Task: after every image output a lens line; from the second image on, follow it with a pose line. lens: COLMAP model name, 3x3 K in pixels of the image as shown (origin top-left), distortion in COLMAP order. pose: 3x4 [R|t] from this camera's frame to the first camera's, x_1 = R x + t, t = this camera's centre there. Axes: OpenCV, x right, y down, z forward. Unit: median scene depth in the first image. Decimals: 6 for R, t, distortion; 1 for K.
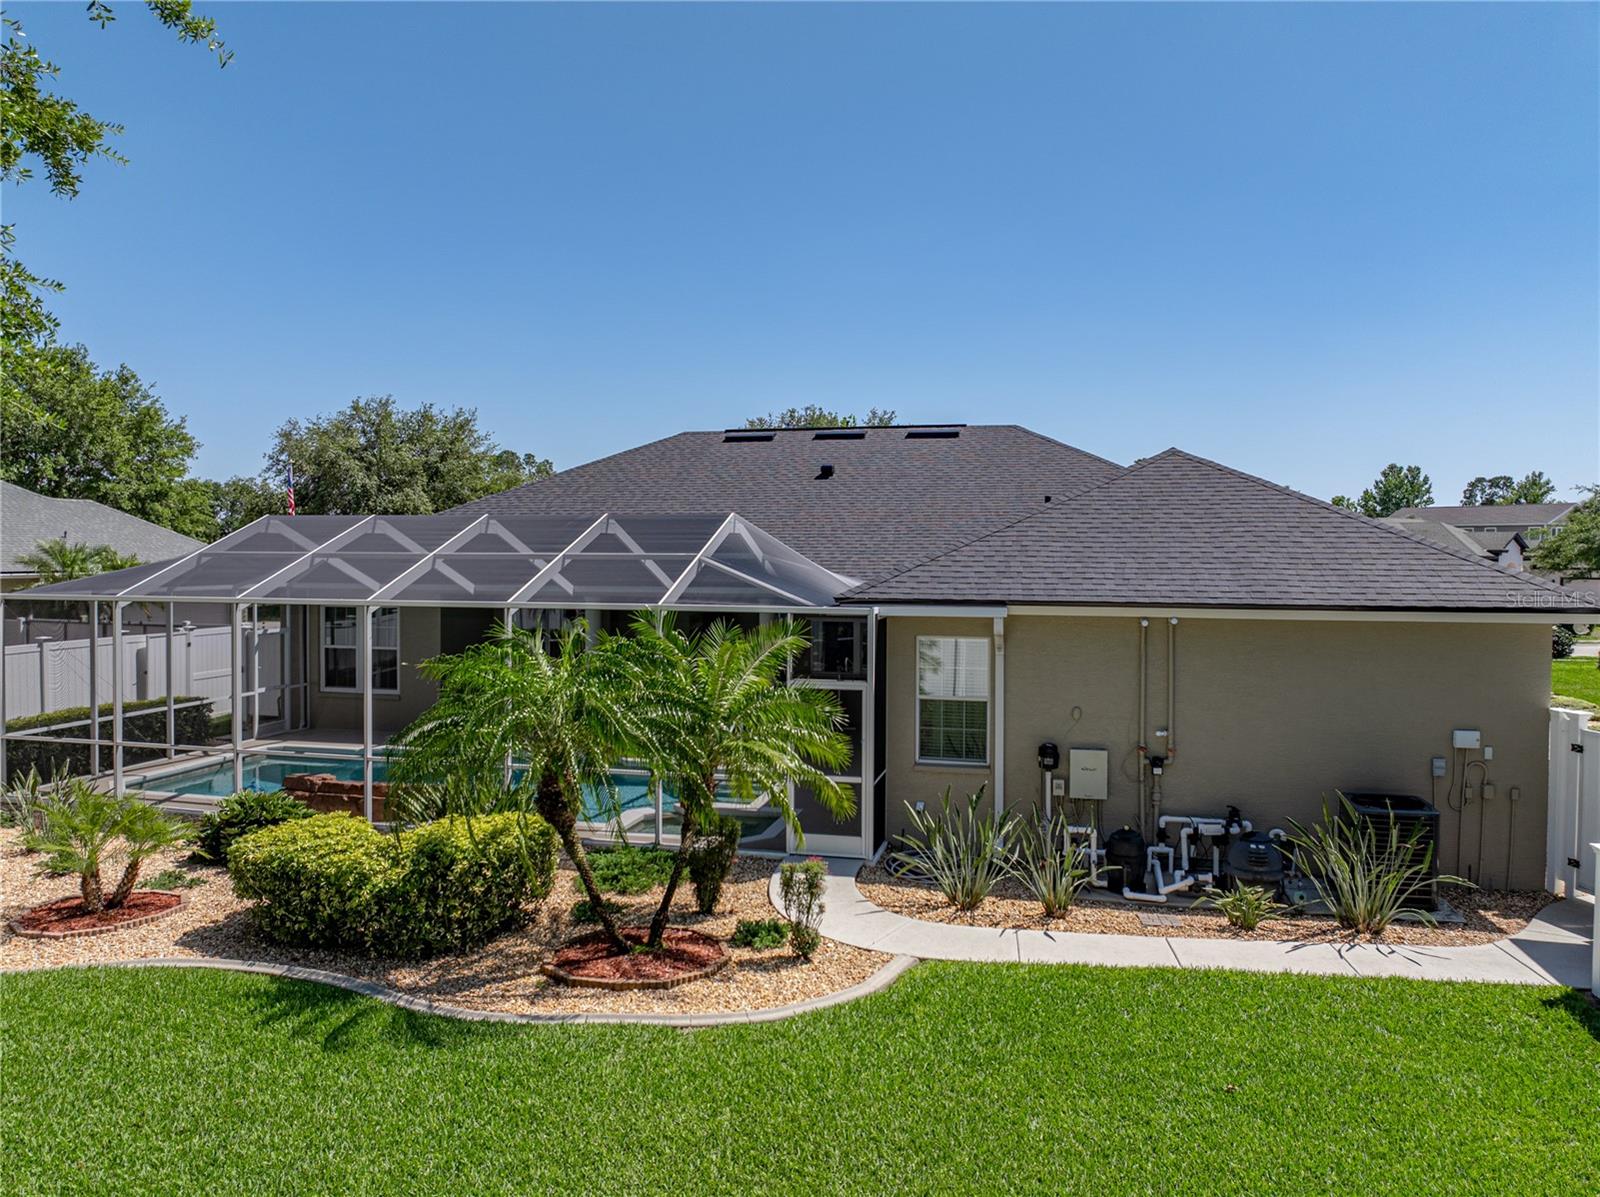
lens RADIAL K [[1133.8, 0, 803.9], [0, 1133.8, 594.1], [0, 0, 1]] dist [-0.040039, 0.005812]
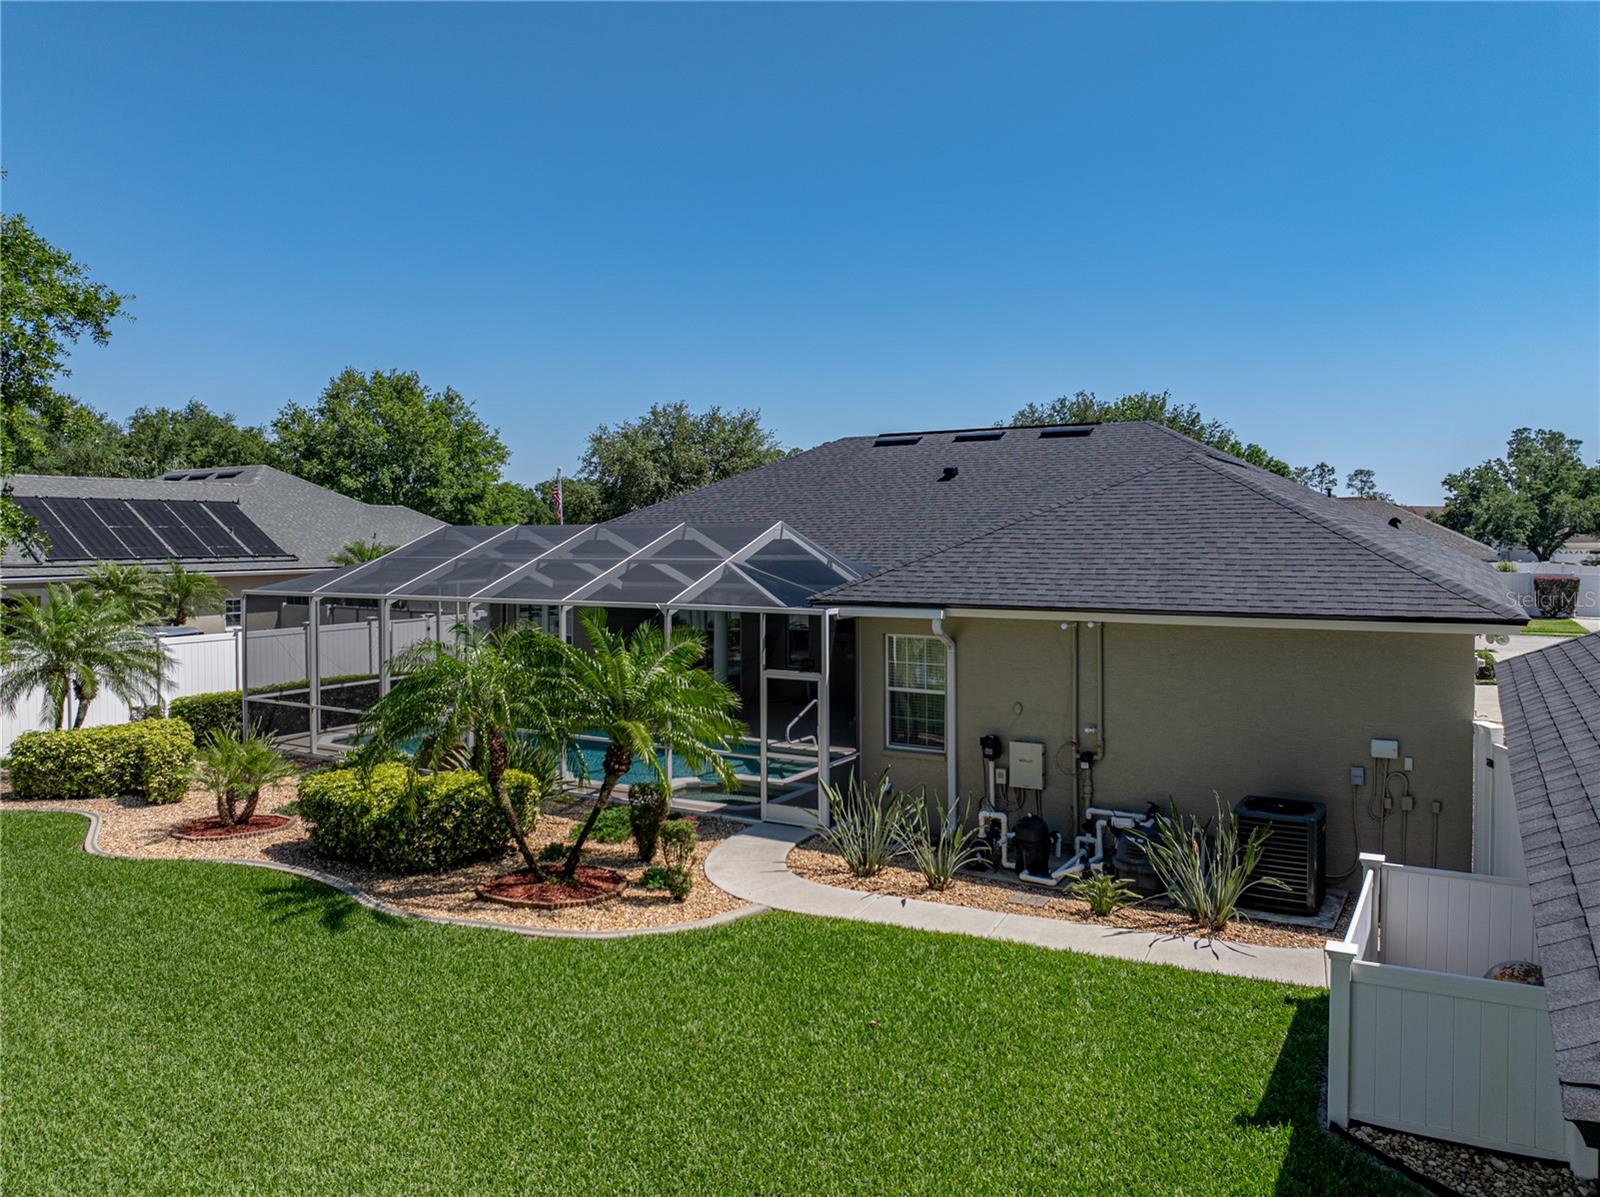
lens RADIAL K [[1133.8, 0, 791.5], [0, 1133.8, 592.1], [0, 0, 1]] dist [-0.040039, 0.005812]
pose [[0.954384, 0.005555, -0.298532, 0.383826], [-0.002444, 0.999939, 0.010792, -0.017728], [0.298573, -0.009570, 0.954339, -0.098036]]
